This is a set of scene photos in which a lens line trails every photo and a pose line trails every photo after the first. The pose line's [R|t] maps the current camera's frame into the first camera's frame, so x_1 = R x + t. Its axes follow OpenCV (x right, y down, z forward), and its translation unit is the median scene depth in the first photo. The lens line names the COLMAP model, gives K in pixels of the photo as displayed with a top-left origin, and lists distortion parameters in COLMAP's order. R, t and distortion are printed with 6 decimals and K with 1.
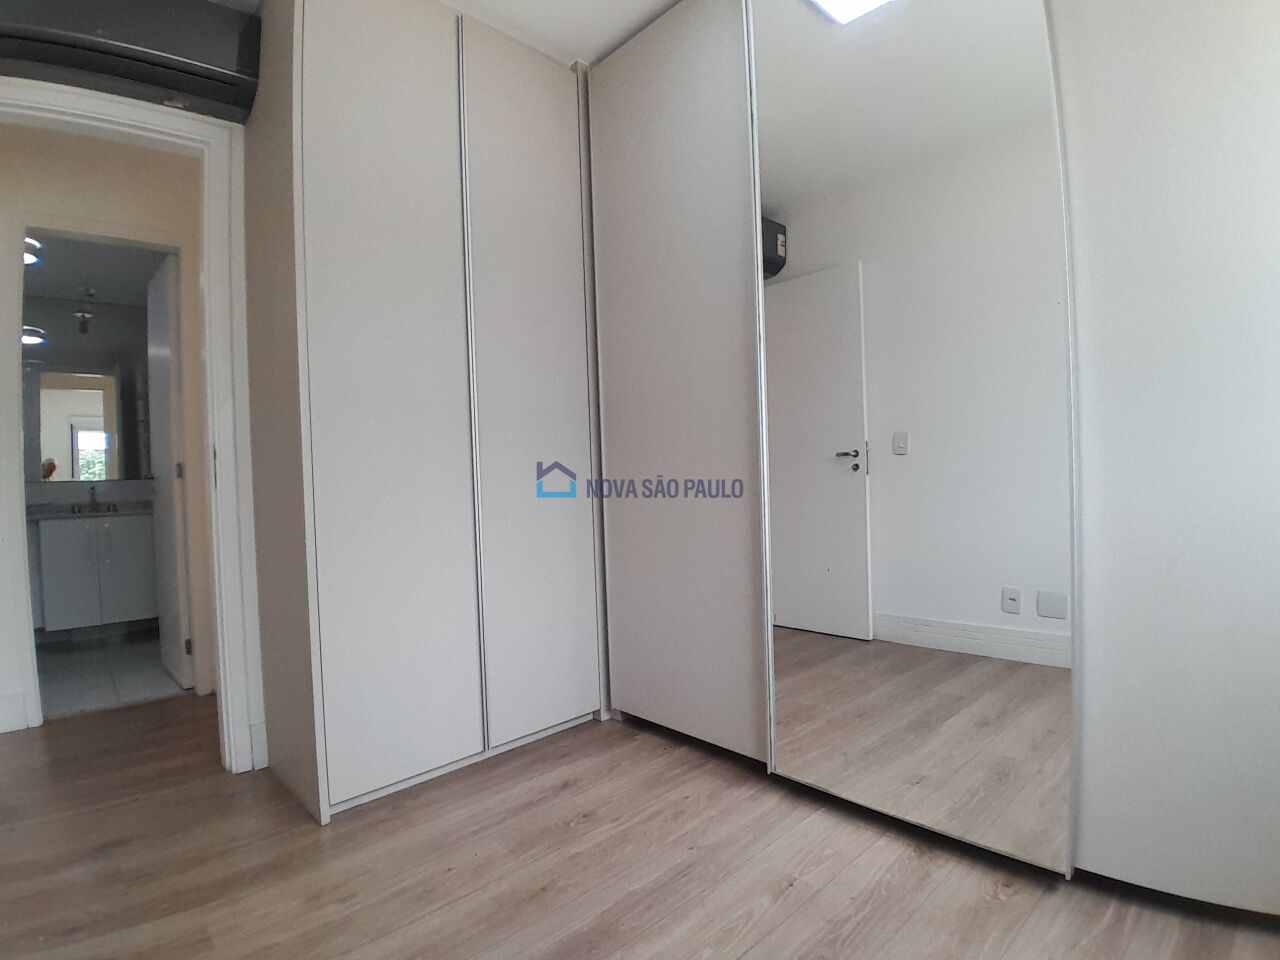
lens RADIAL K [[654.6, 0, 640.0], [0, 654.6, 480.0], [0, 0, 1]] dist [-0.000631, -0.035321]
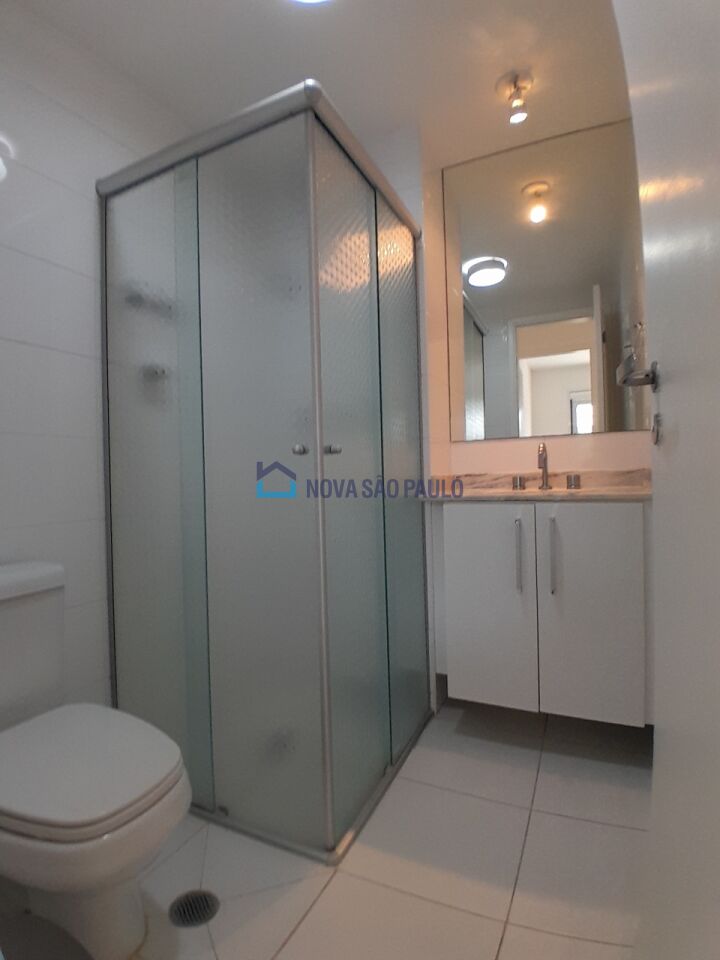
lens RADIAL K [[495.3, 0, 360.0], [0, 495.3, 480.0], [0, 0, 1]] dist [-0.002846, -0.035723]
pose [[0.378713, 0.005813, -0.925496, -0.434759], [0.021871, 0.999645, 0.015229, 0.027589], [0.925256, -0.026009, 0.378452, 0.588723]]
